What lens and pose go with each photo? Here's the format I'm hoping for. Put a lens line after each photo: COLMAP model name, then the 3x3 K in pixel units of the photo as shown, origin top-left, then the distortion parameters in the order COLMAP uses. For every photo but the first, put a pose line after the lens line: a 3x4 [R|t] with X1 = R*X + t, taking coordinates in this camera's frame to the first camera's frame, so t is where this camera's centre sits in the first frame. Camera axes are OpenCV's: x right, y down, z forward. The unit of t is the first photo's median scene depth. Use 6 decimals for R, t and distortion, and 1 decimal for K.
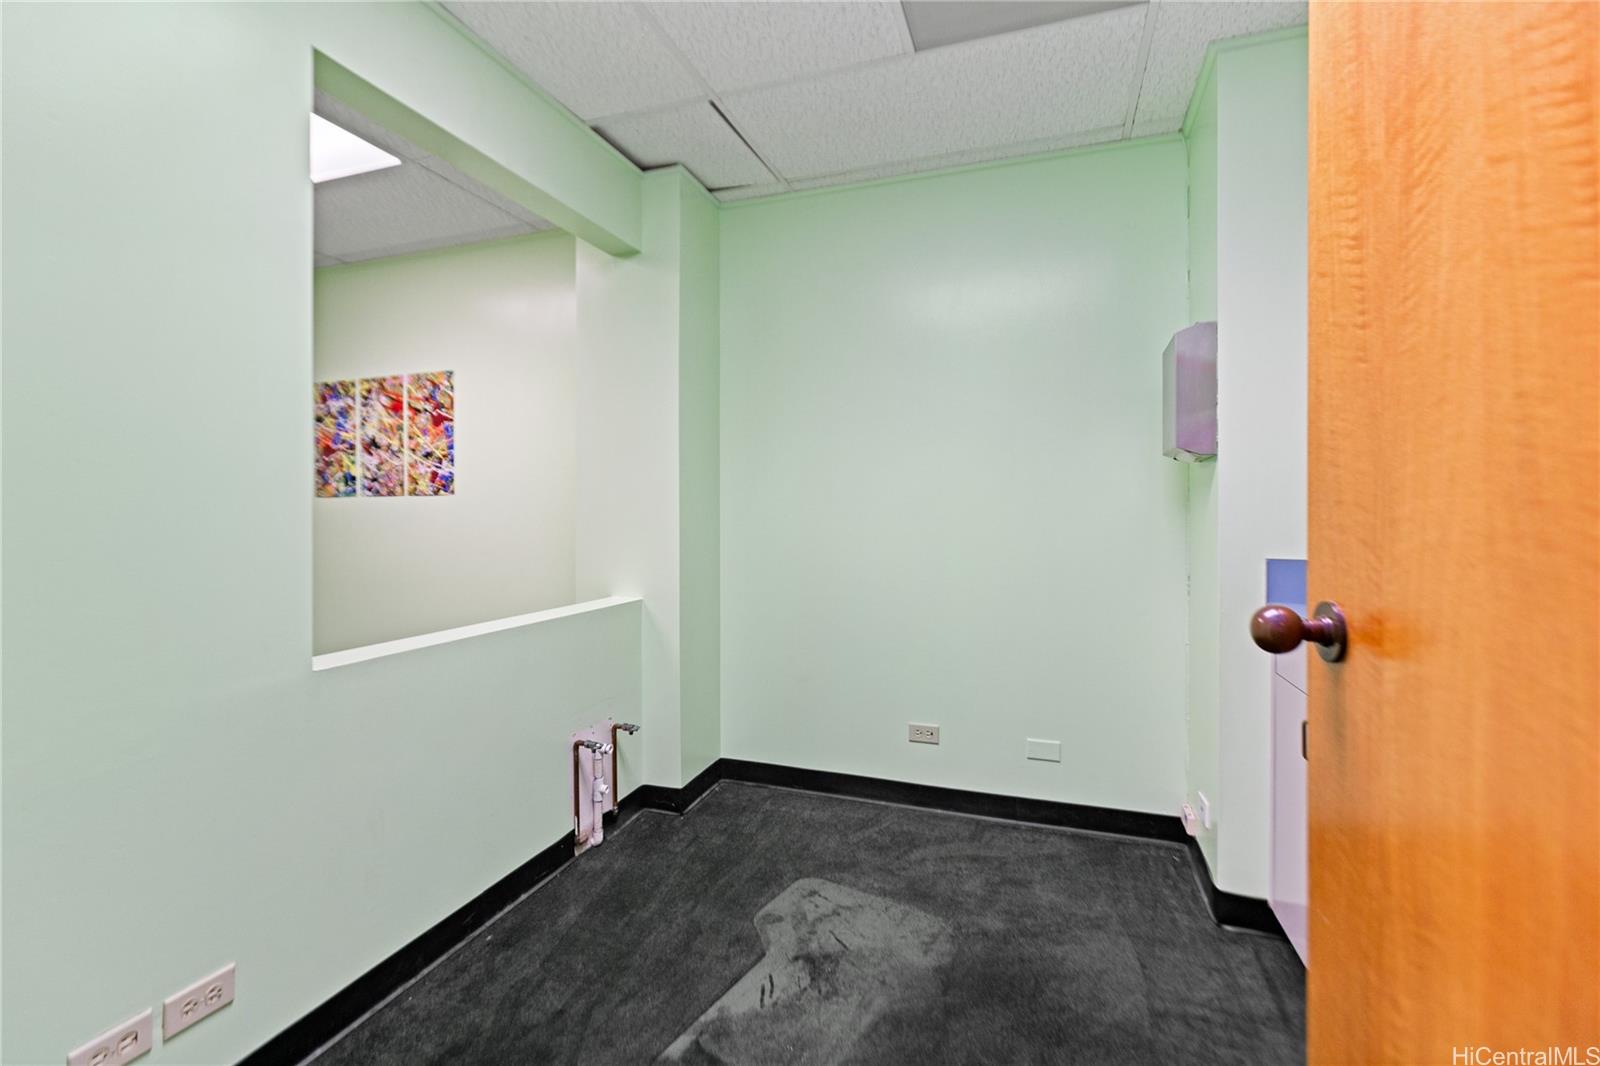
lens RADIAL K [[713.5, 0, 802.0], [0, 713.5, 518.8], [0, 0, 1]] dist [-0.013743, 0.000545]
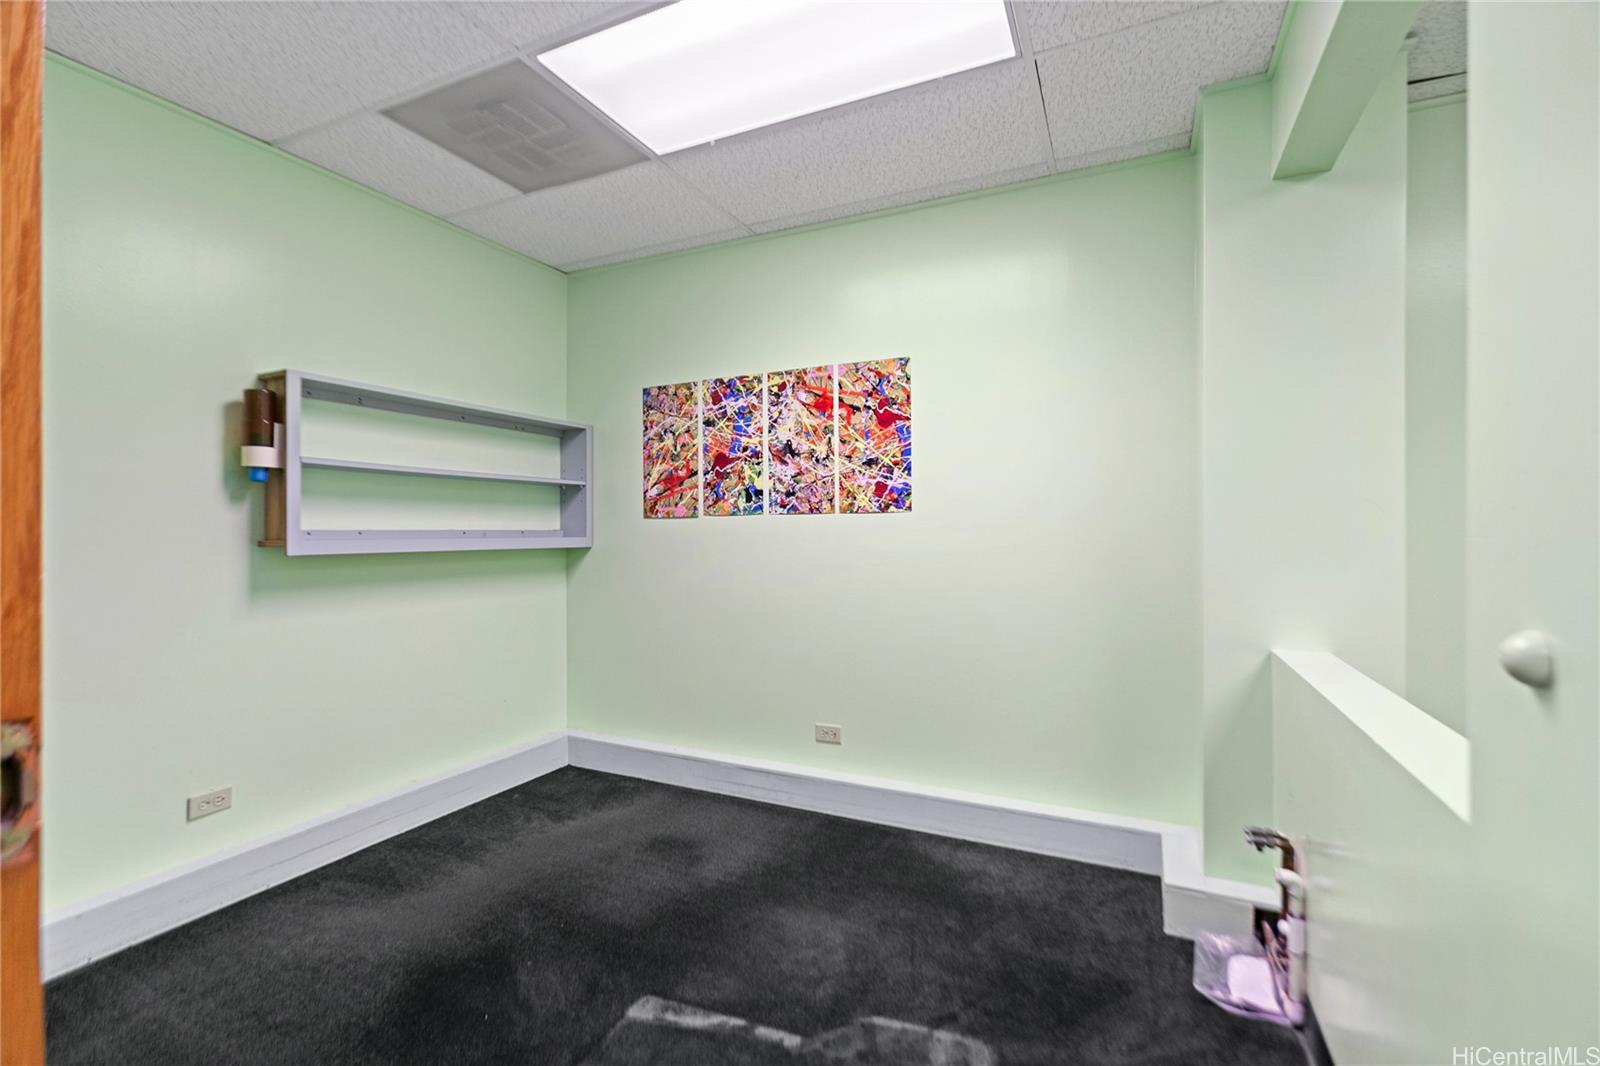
lens RADIAL K [[713.5, 0, 798.9], [0, 713.5, 536.6], [0, 0, 1]] dist [-0.013743, 0.000545]
pose [[0.993251, 0.001031, -0.115980, -0.499946], [-0.001571, 0.999988, -0.004566, -0.001855], [0.115974, 0.004717, 0.993241, 0.181770]]
